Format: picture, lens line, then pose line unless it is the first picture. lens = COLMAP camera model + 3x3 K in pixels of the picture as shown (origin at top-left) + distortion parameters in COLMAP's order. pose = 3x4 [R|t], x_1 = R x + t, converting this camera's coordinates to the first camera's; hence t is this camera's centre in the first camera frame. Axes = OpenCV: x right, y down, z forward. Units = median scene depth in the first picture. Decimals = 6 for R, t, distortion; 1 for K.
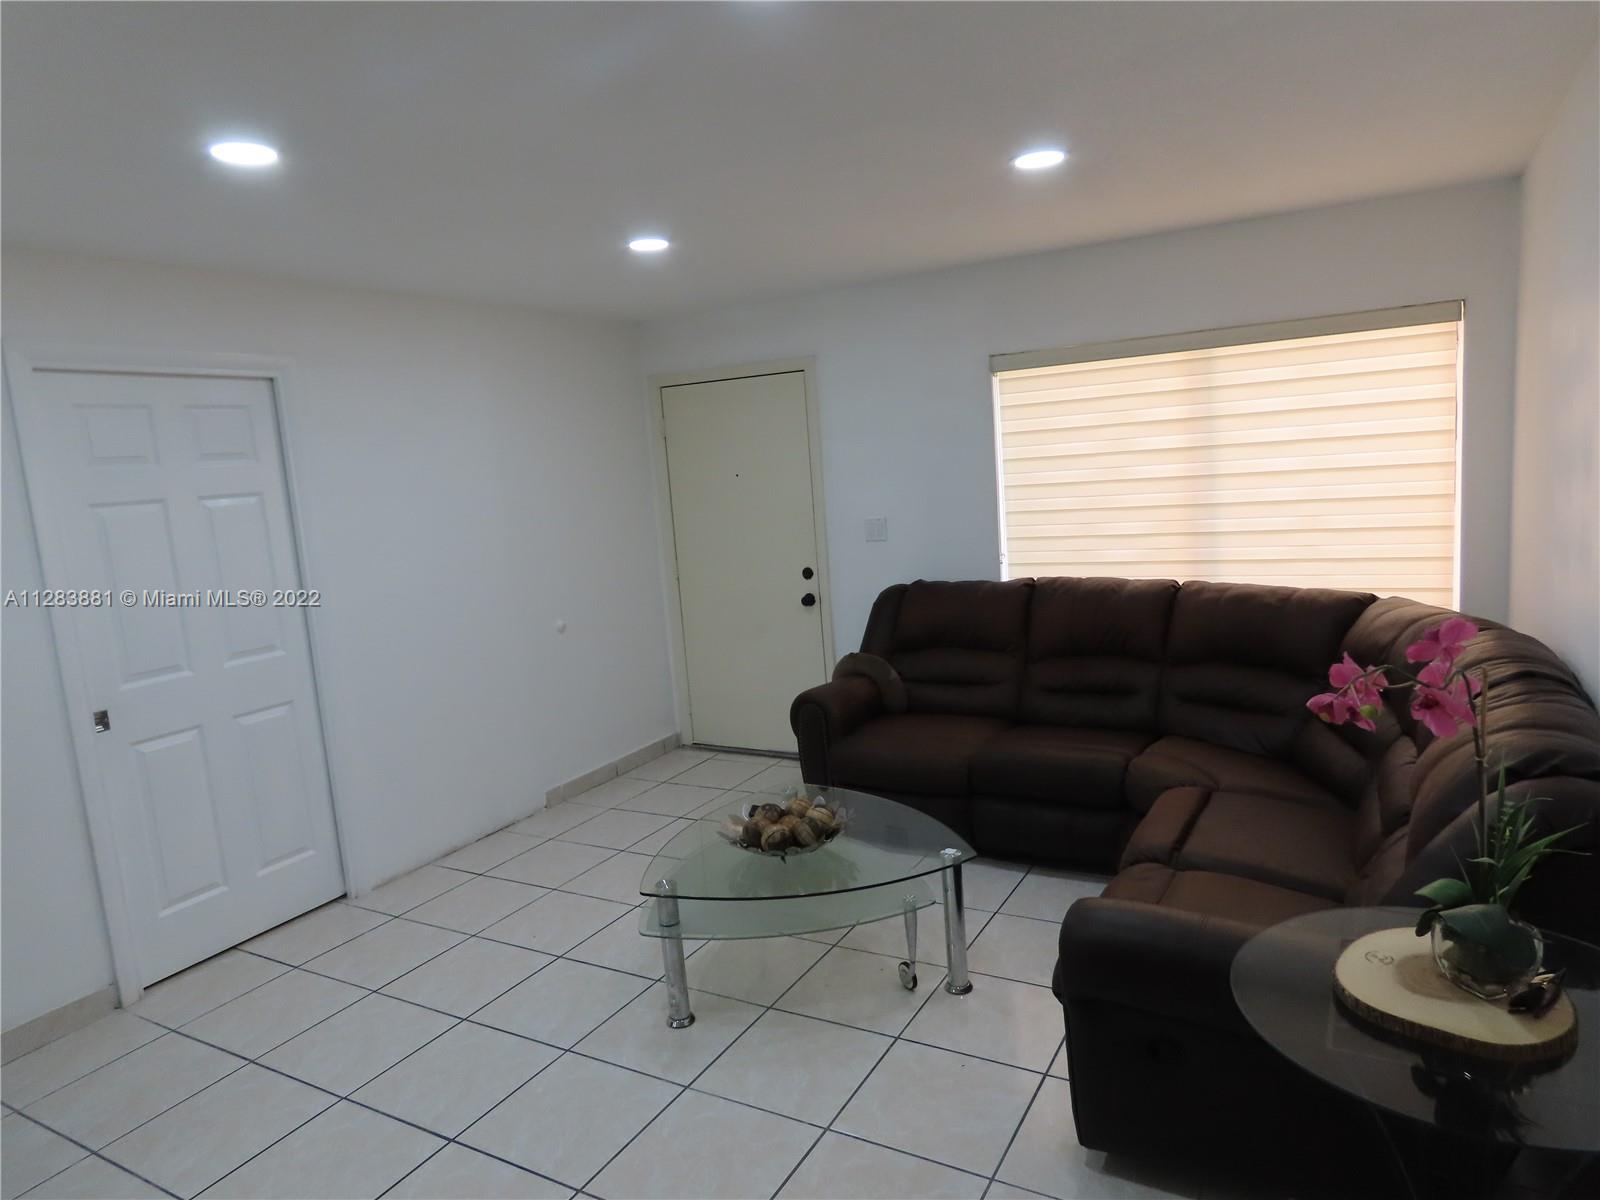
lens RADIAL K [[1007.9, 0, 800.0], [0, 1007.9, 600.0], [0, 0, 1]] dist [-0.012709, 0.003404]
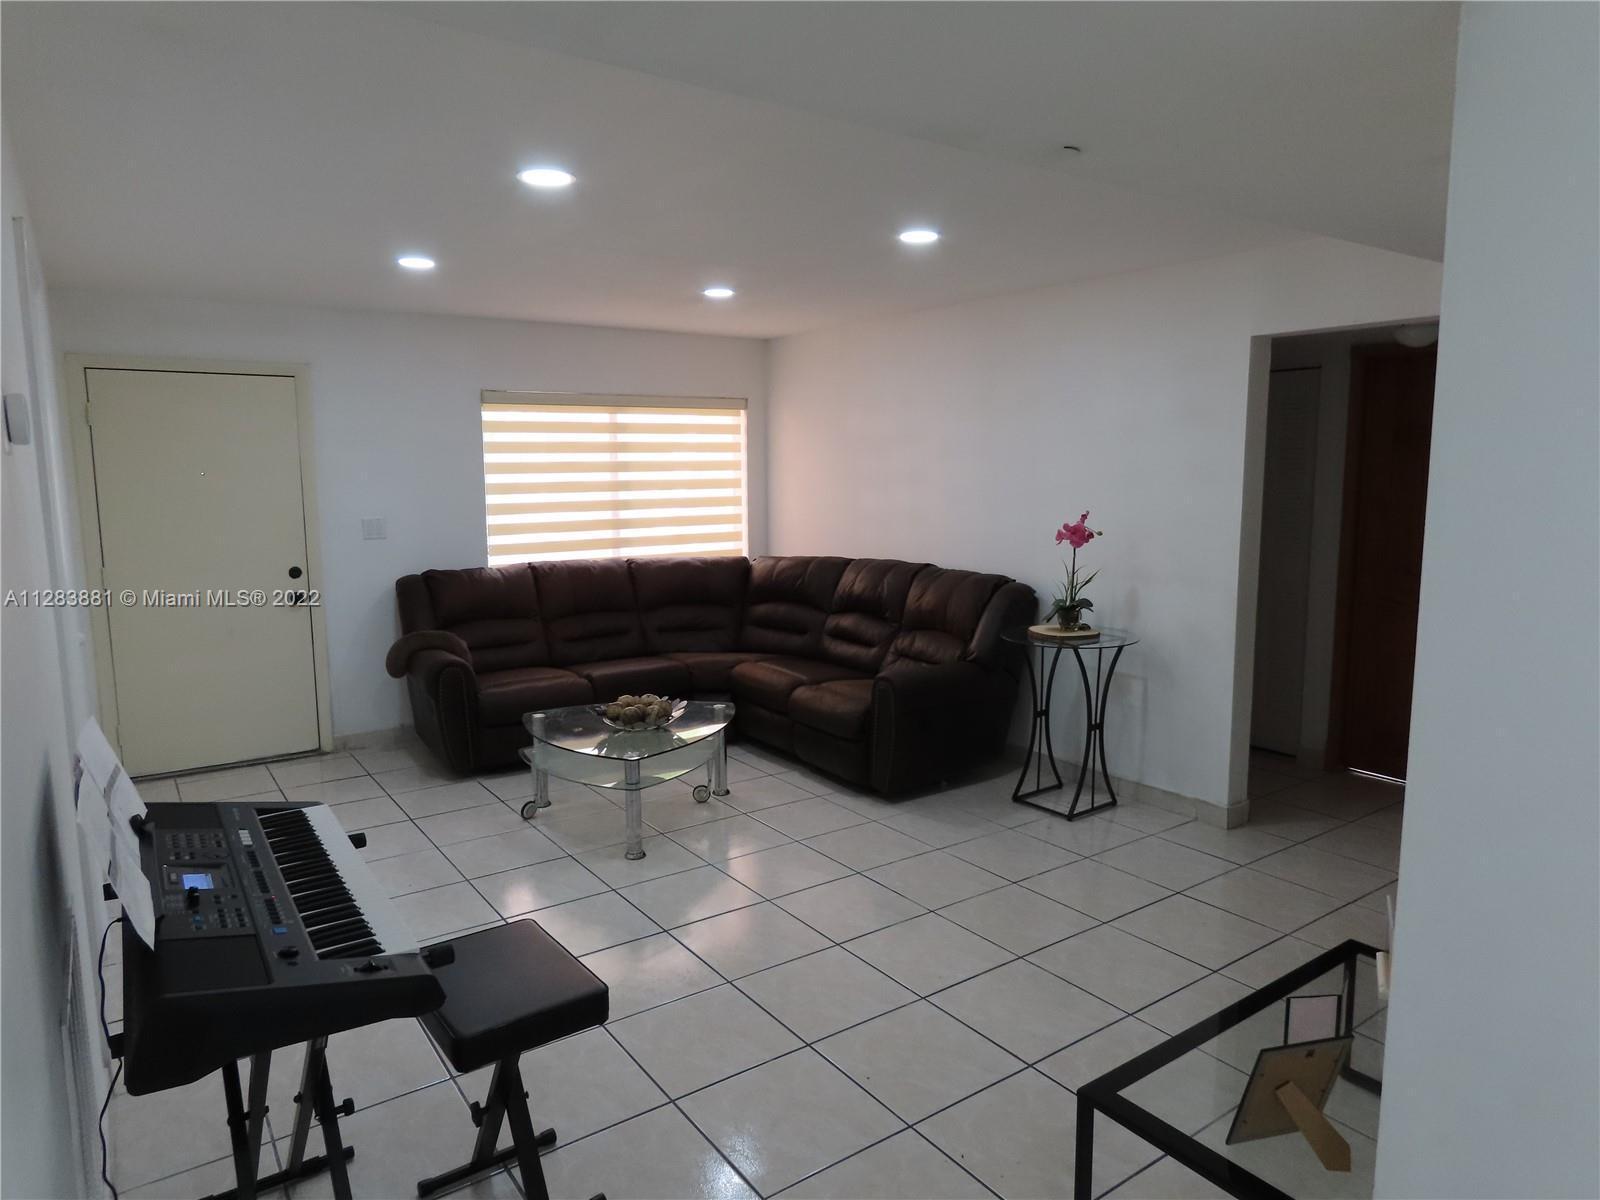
lens RADIAL K [[1007.9, 0, 800.0], [0, 1007.9, 600.0], [0, 0, 1]] dist [-0.012709, 0.003404]
pose [[0.428906, -0.050357, 0.901944, -0.765953], [0.100999, 0.994858, 0.007516, 0.050326], [-0.897685, 0.087872, 0.431787, 0.108015]]
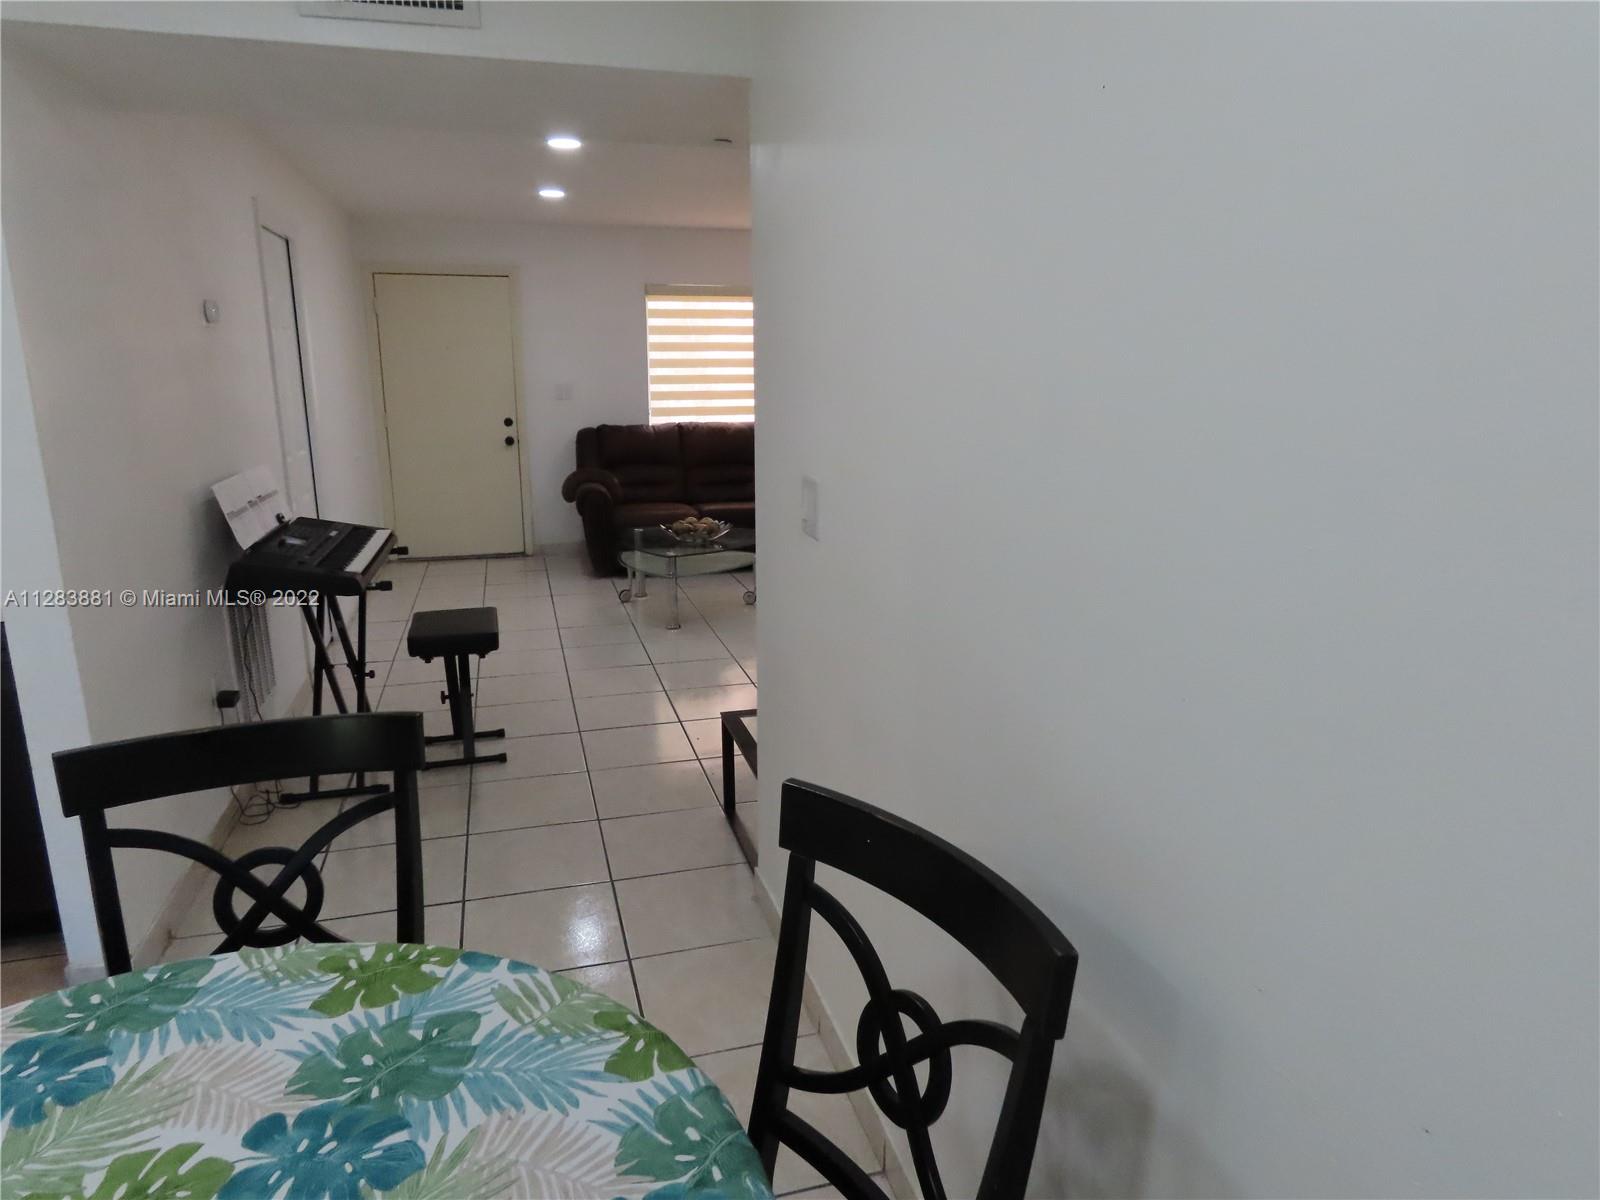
lens RADIAL K [[1006.1, 0, 800.5], [0, 1006.1, 602.8], [0, 0, 1]] dist [-0.015631, -0.001944]
pose [[0.697073, -0.098025, 0.710268, -0.806349], [0.045009, 0.994639, 0.093098, 0.124490], [-0.715586, -0.032928, 0.697748, -0.315643]]
